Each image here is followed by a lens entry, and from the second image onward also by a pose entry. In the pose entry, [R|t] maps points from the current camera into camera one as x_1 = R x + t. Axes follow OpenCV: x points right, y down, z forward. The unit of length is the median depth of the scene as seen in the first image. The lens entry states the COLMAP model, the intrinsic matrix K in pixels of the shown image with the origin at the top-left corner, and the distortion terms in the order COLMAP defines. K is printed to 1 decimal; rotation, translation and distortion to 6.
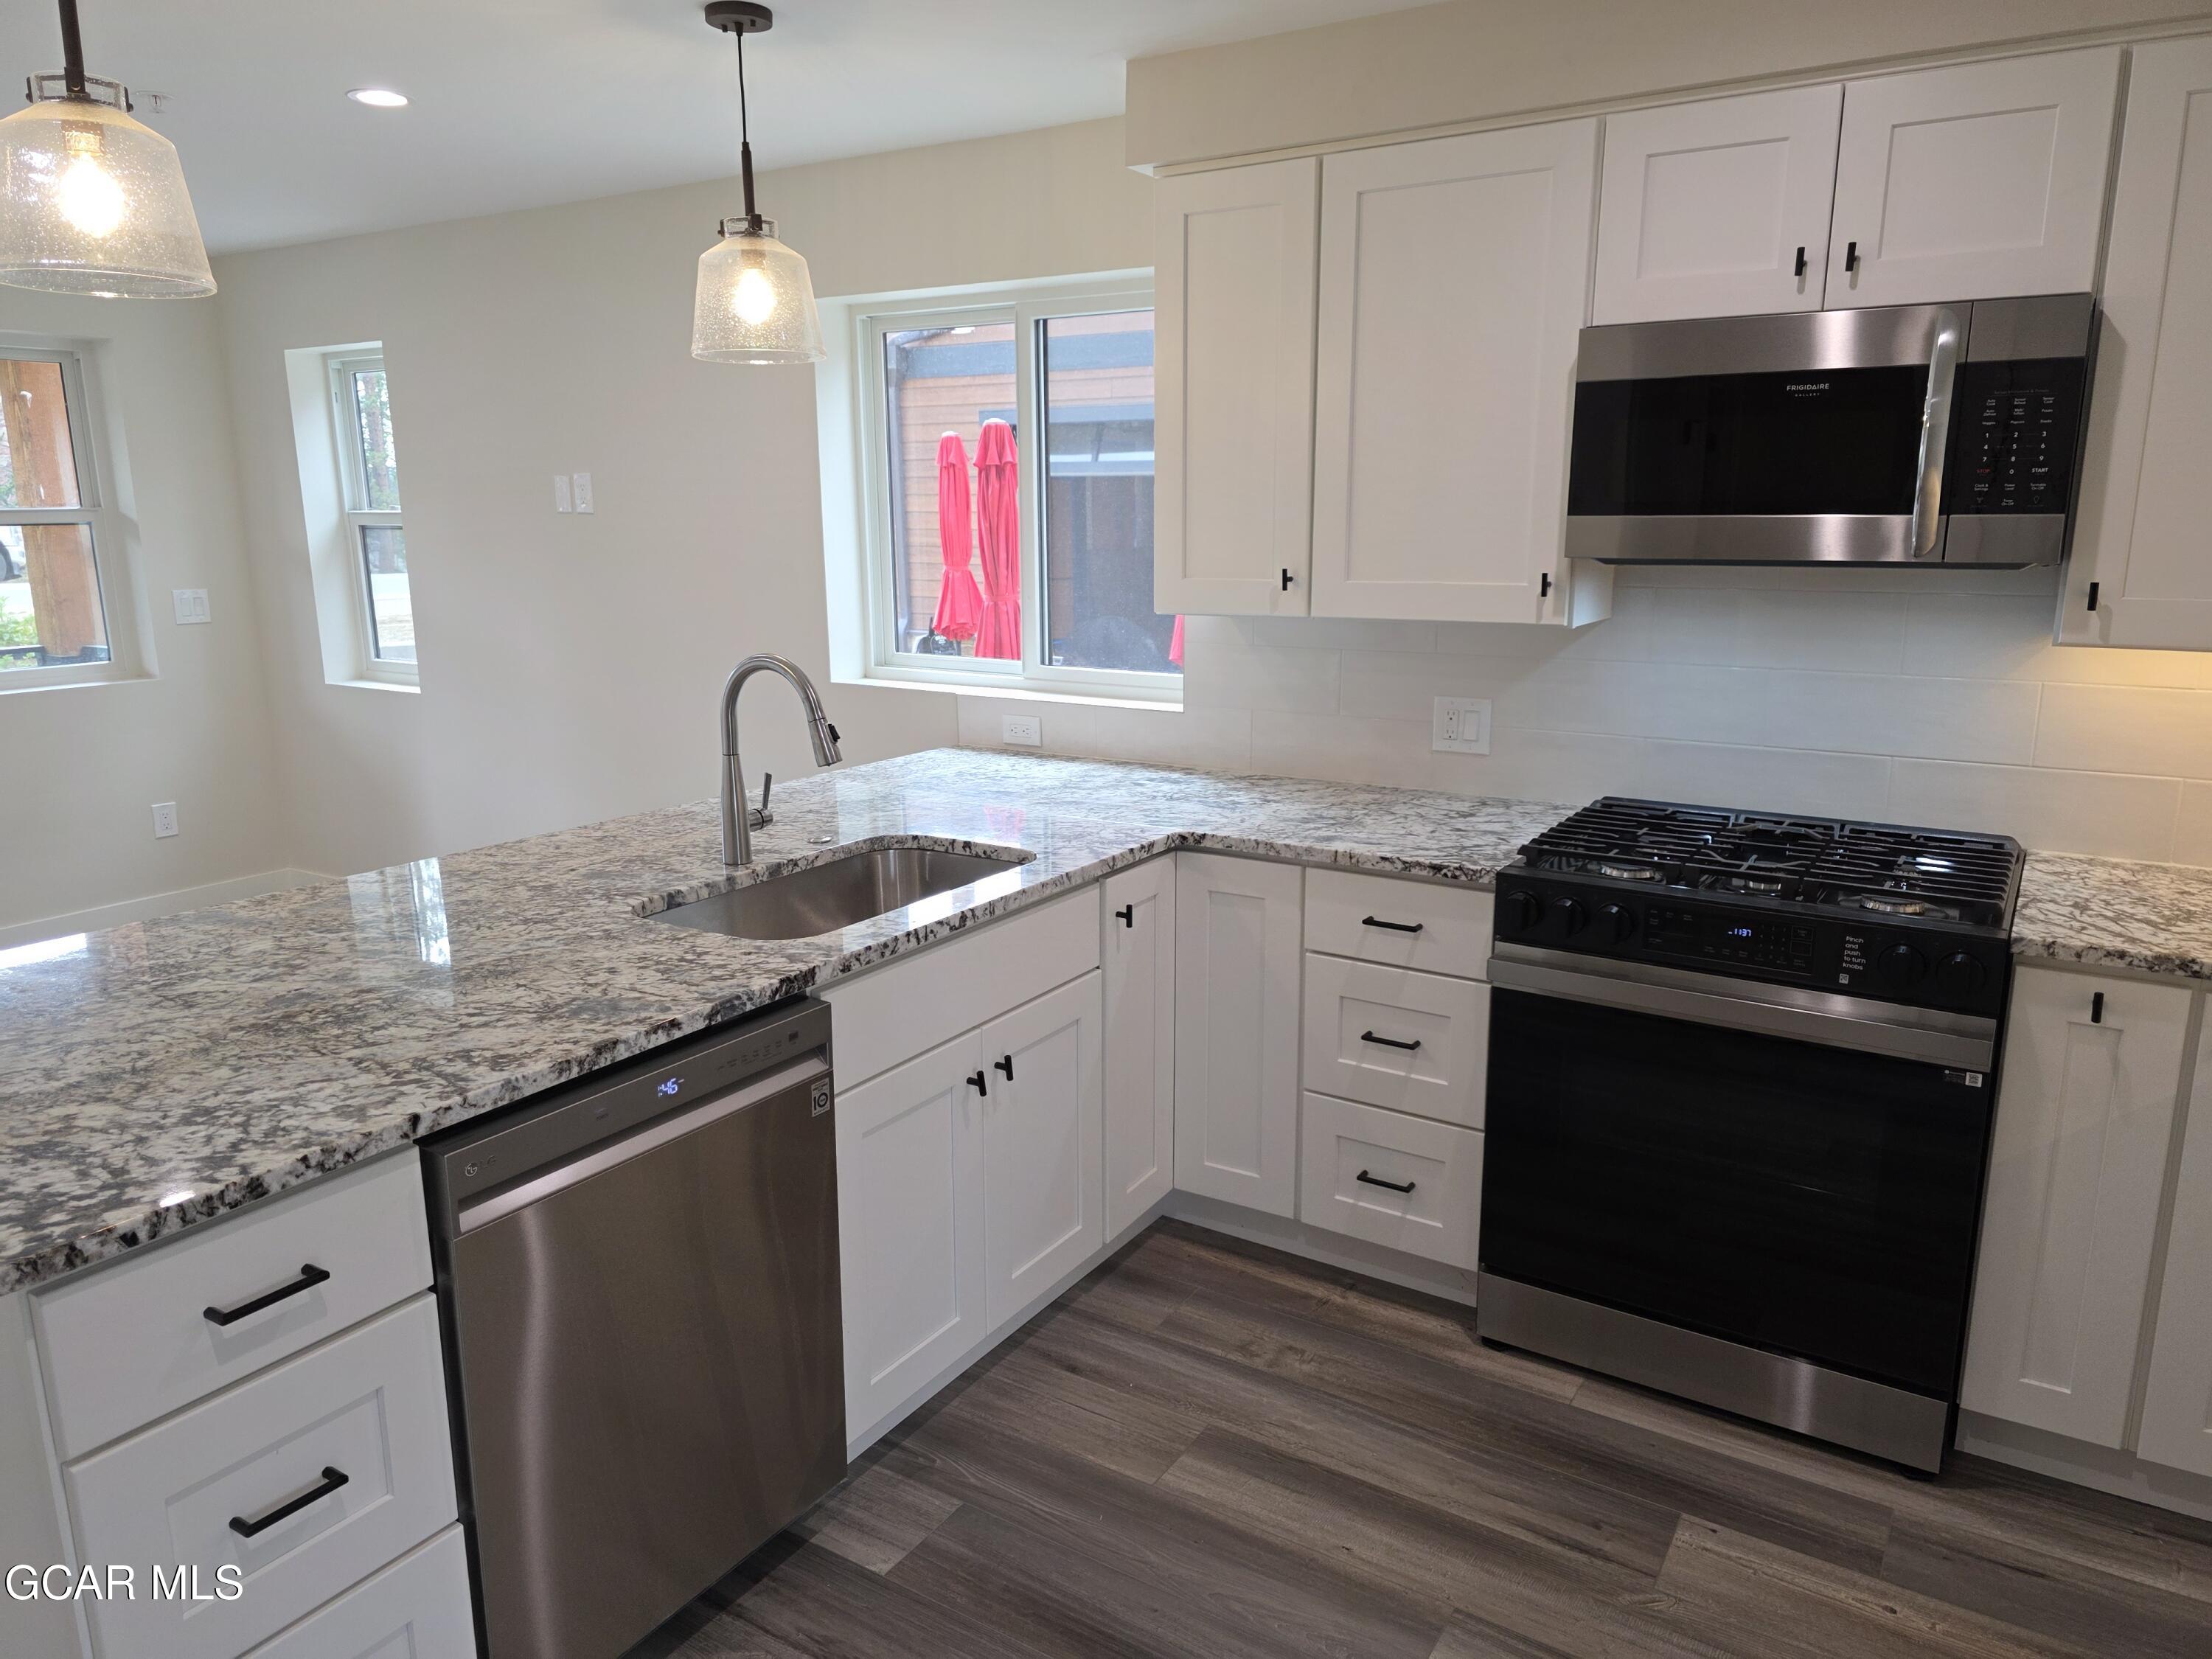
lens RADIAL K [[1490.5, 0, 1119.5], [0, 1490.5, 834.3], [0, 0, 1]] dist [0.077034, -0.067319]
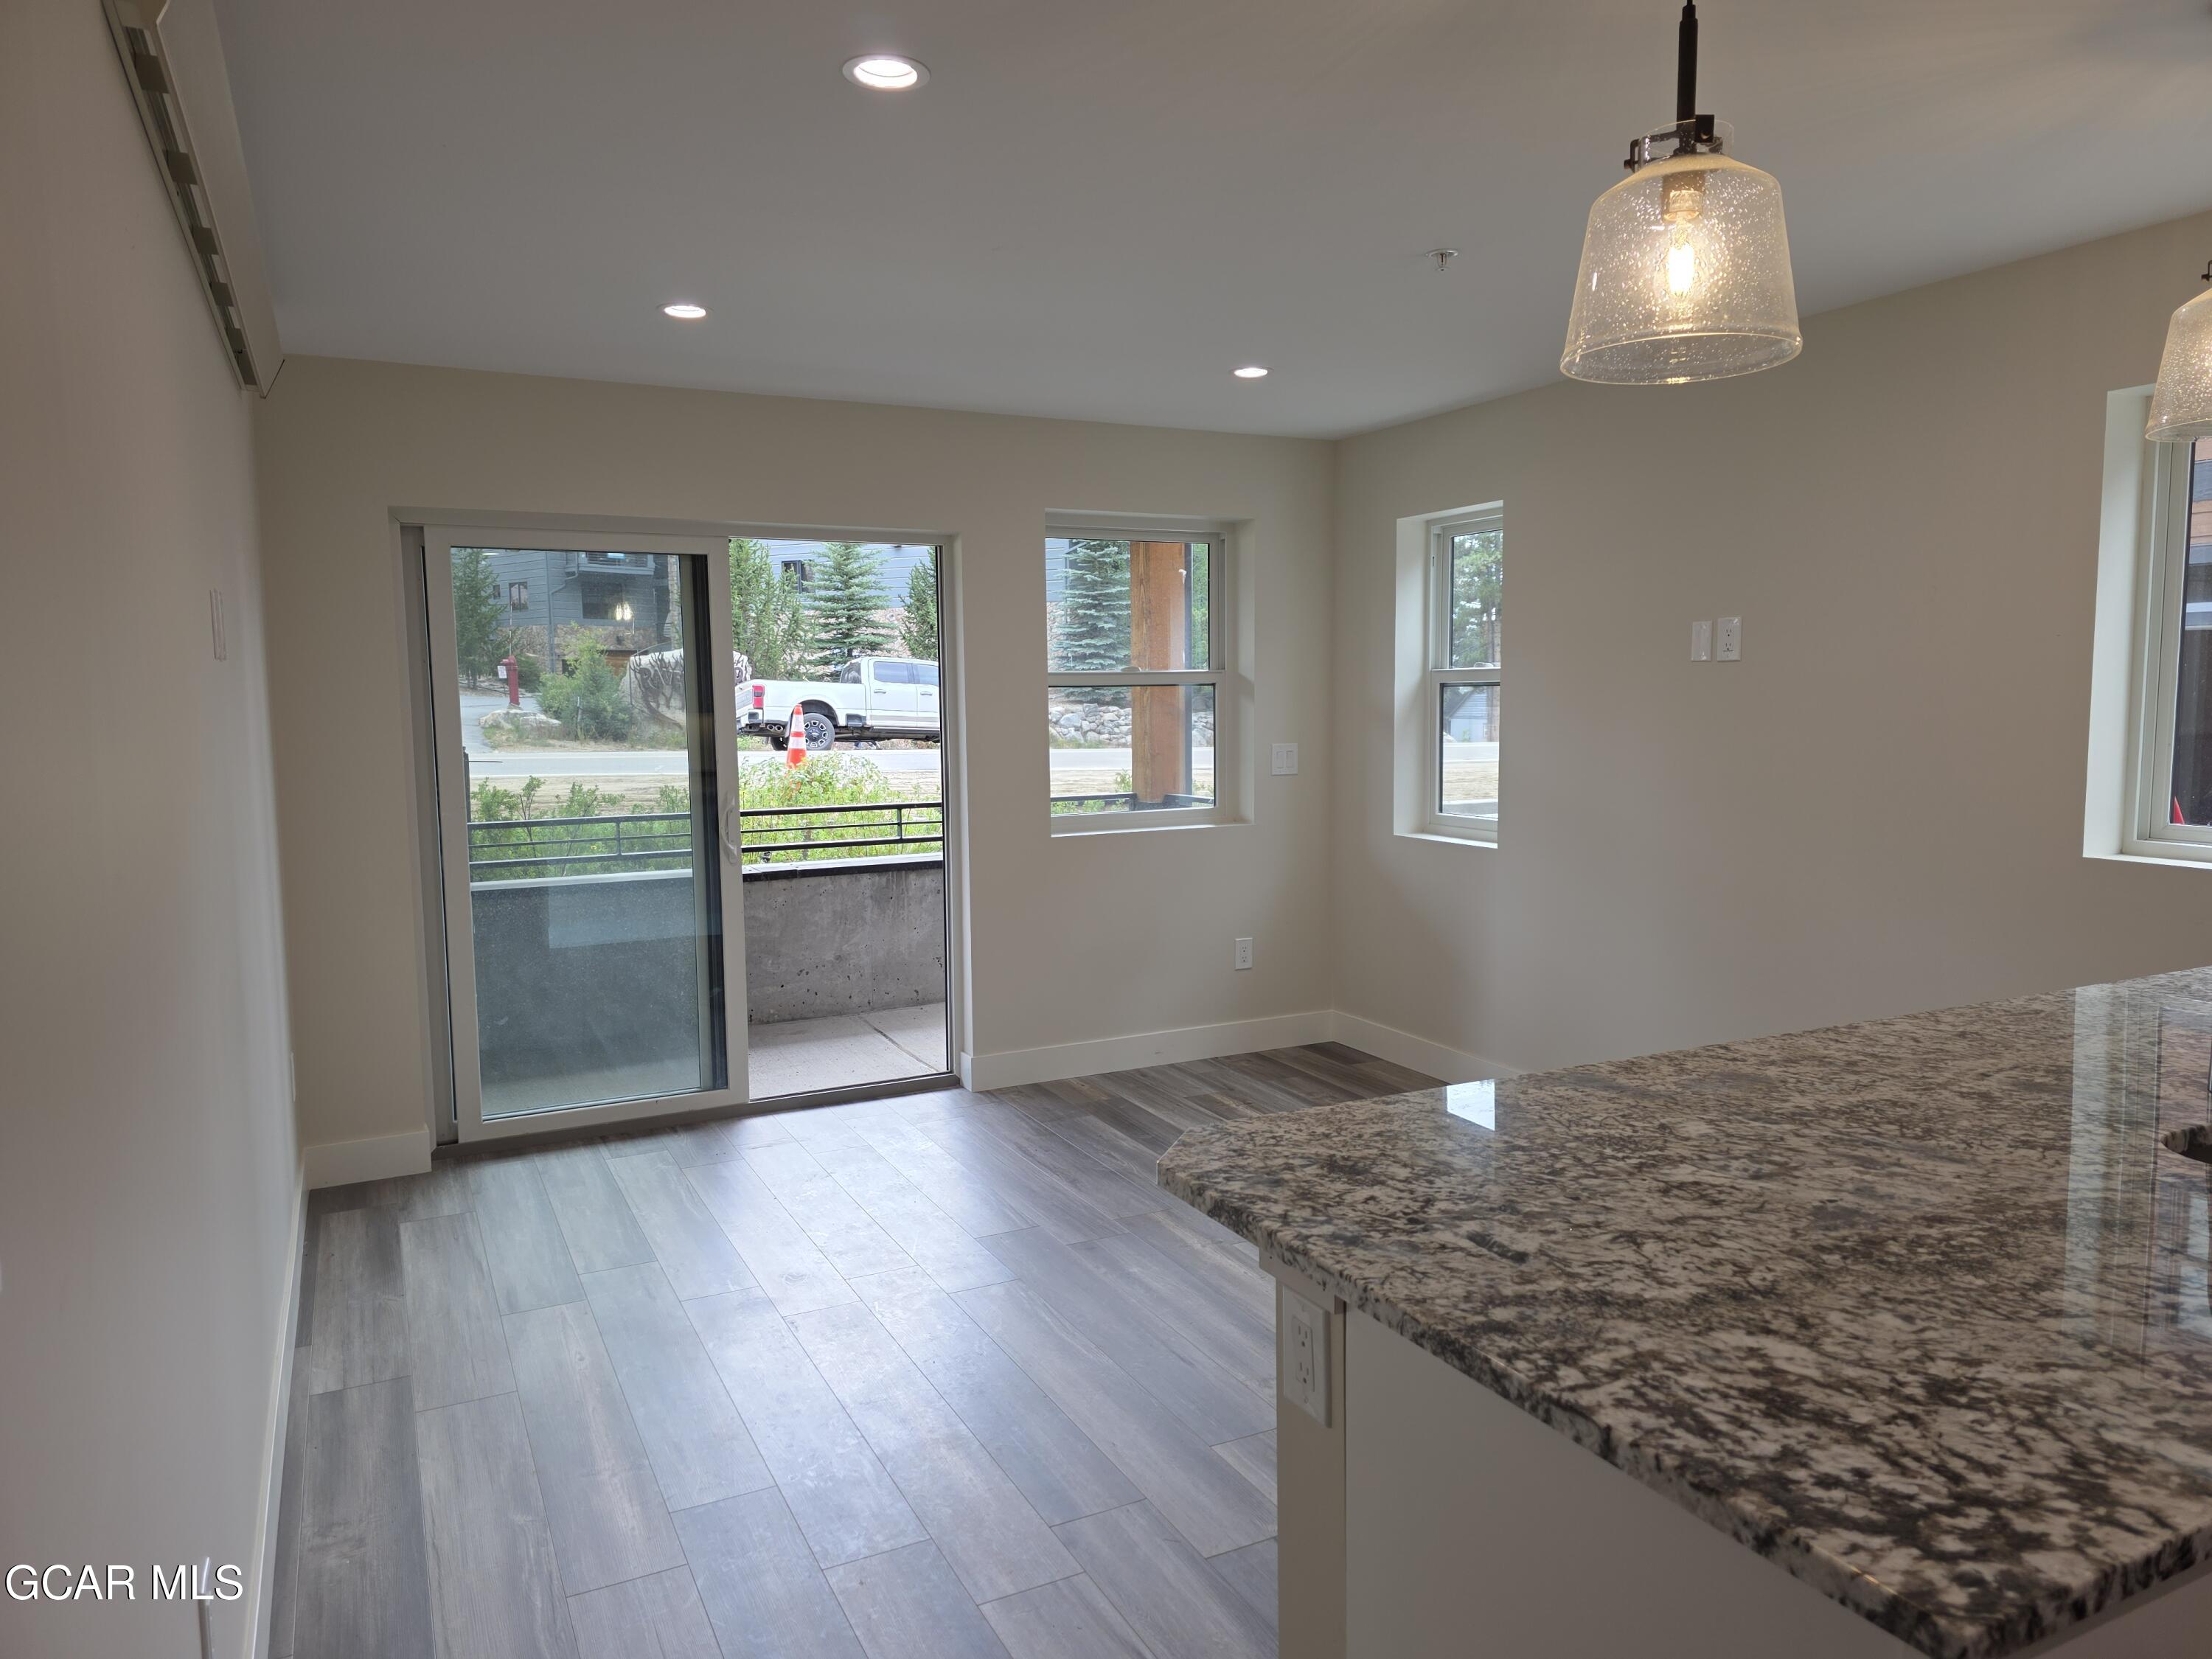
lens RADIAL K [[1490.5, 0, 1119.5], [0, 1490.5, 834.3], [0, 0, 1]] dist [0.077034, -0.067319]
pose [[0.860477, 0.045757, -0.507431, -0.405686], [-0.104411, 0.990658, -0.087724, 0.018371], [0.498677, 0.128465, 0.857215, 0.100958]]
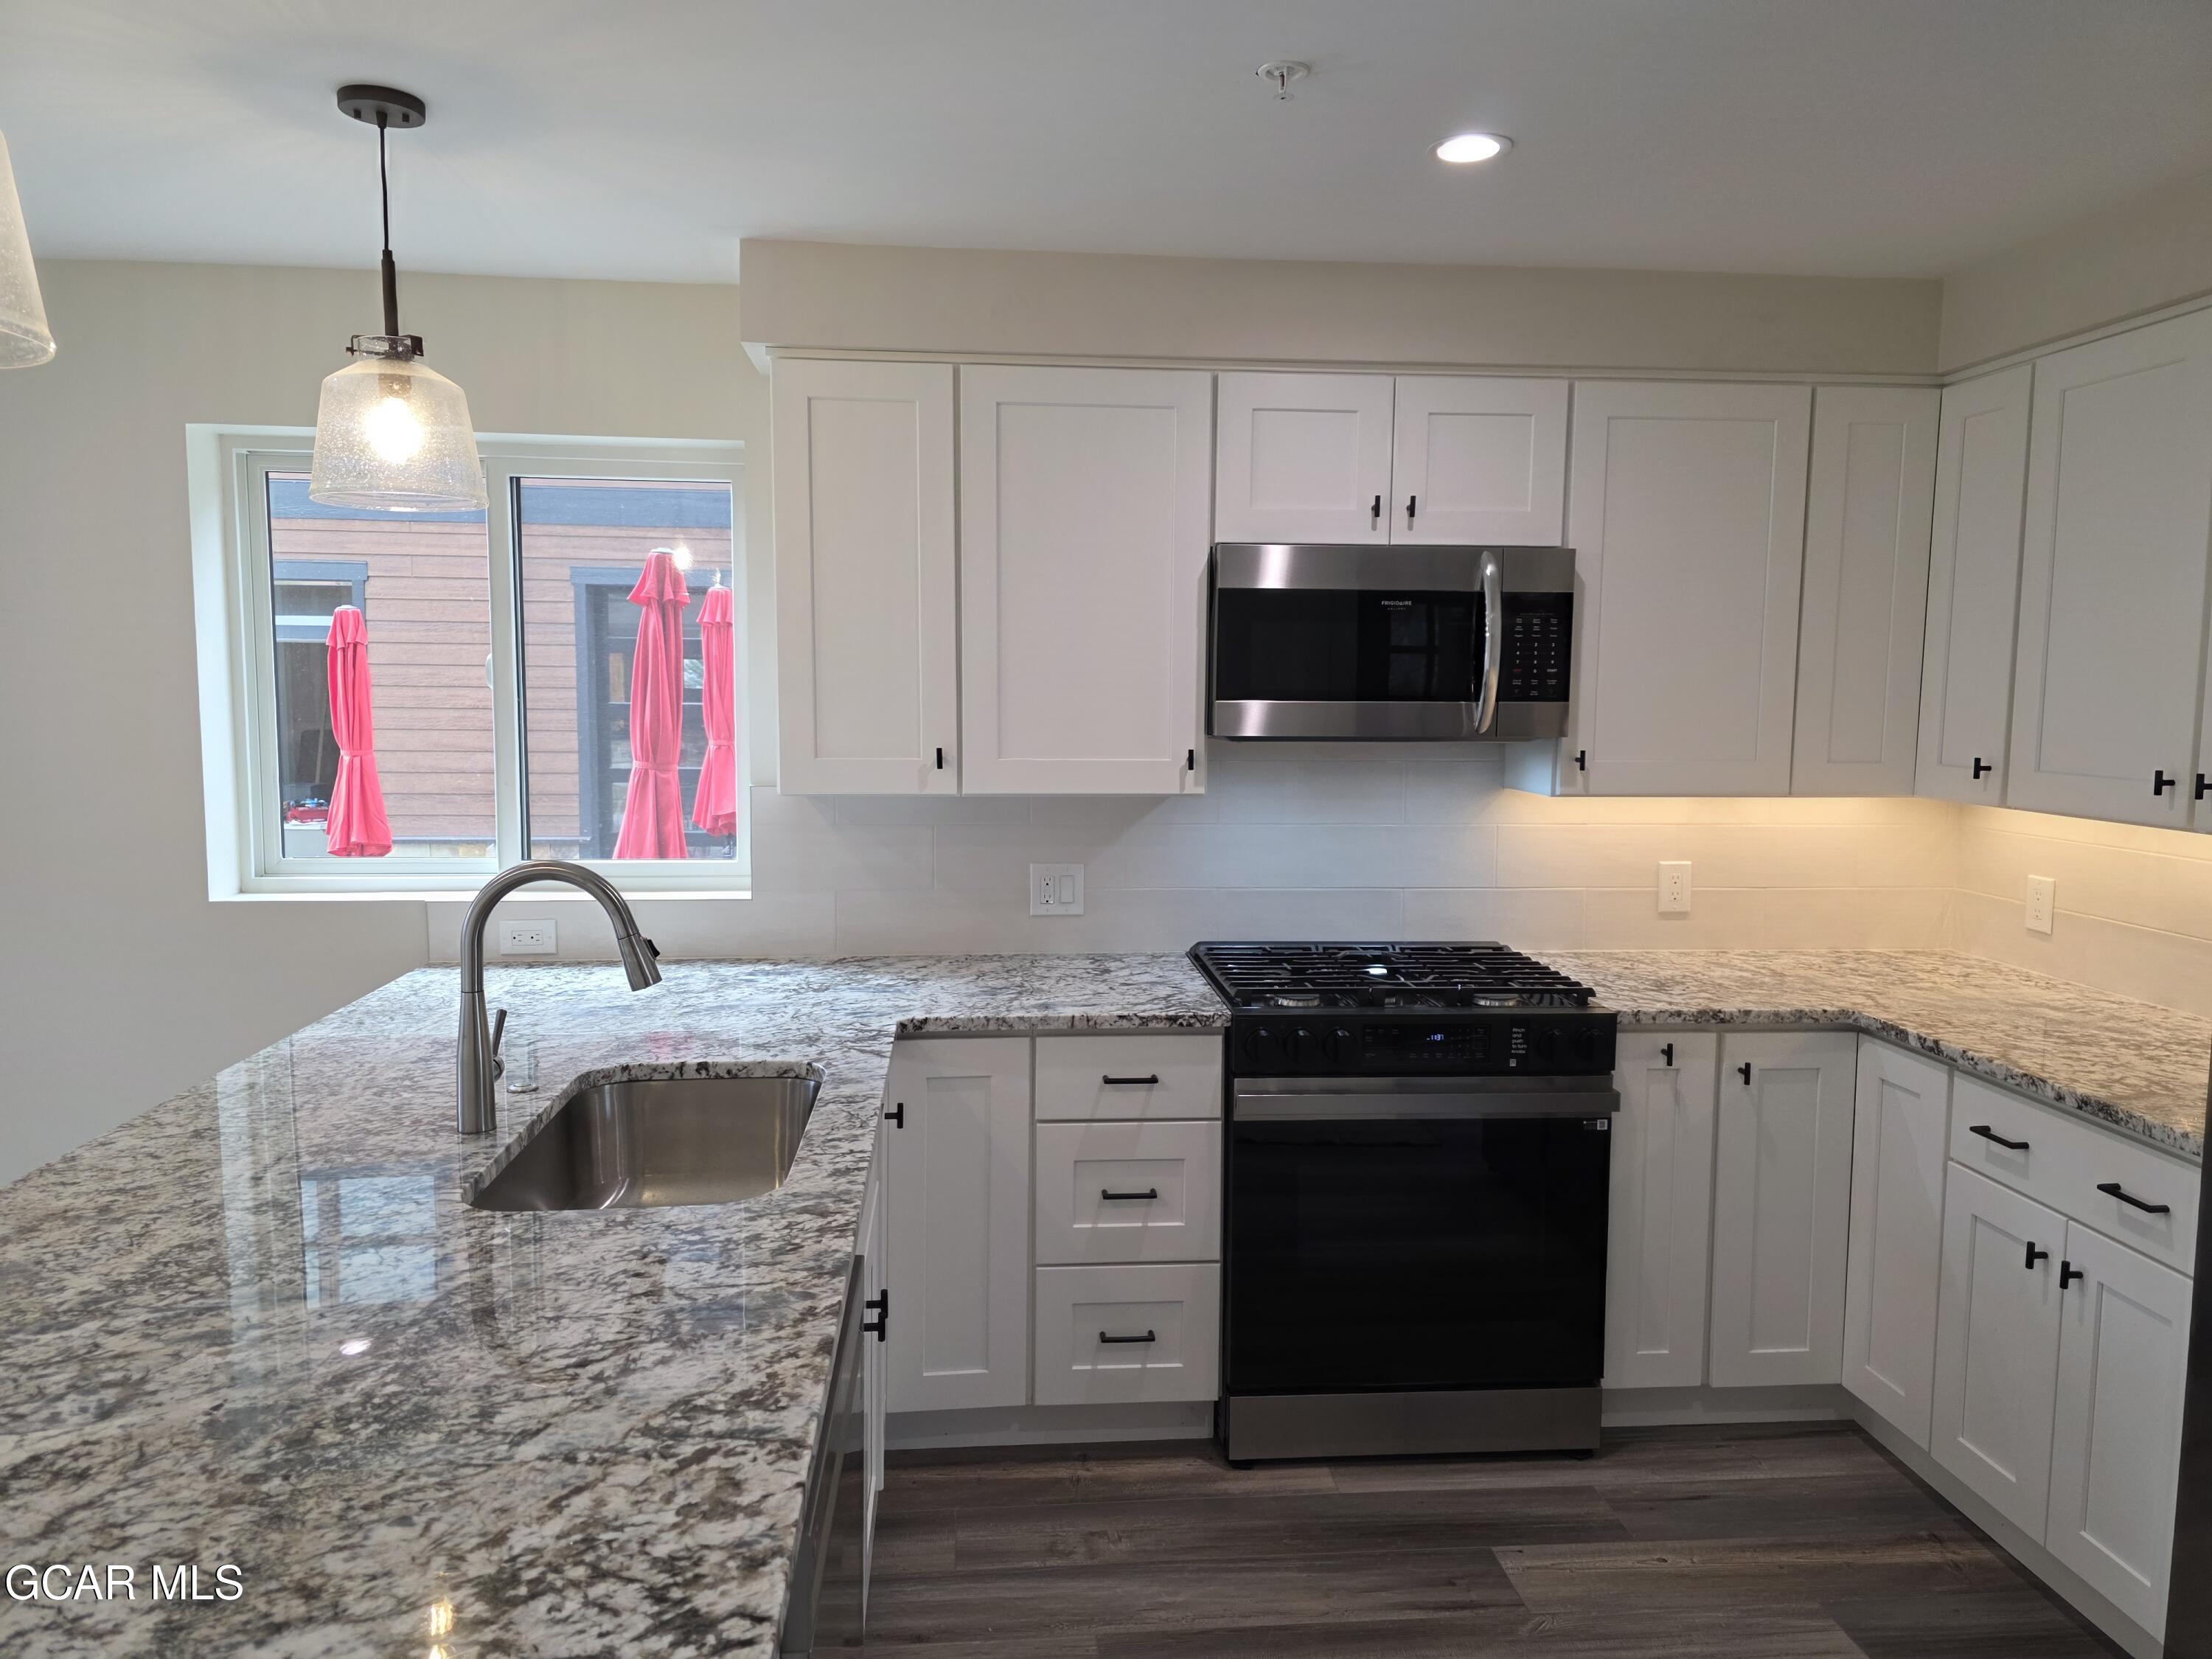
lens RADIAL K [[1487.7, 0, 1103.5], [0, 1487.7, 824.5], [0, 0, 1]] dist [0.071567, -0.060703]
pose [[0.793599, -0.047370, 0.606595, -0.539007], [0.120196, 0.989524, -0.079976, -0.041929], [-0.596451, 0.136379, 0.790978, 0.188797]]
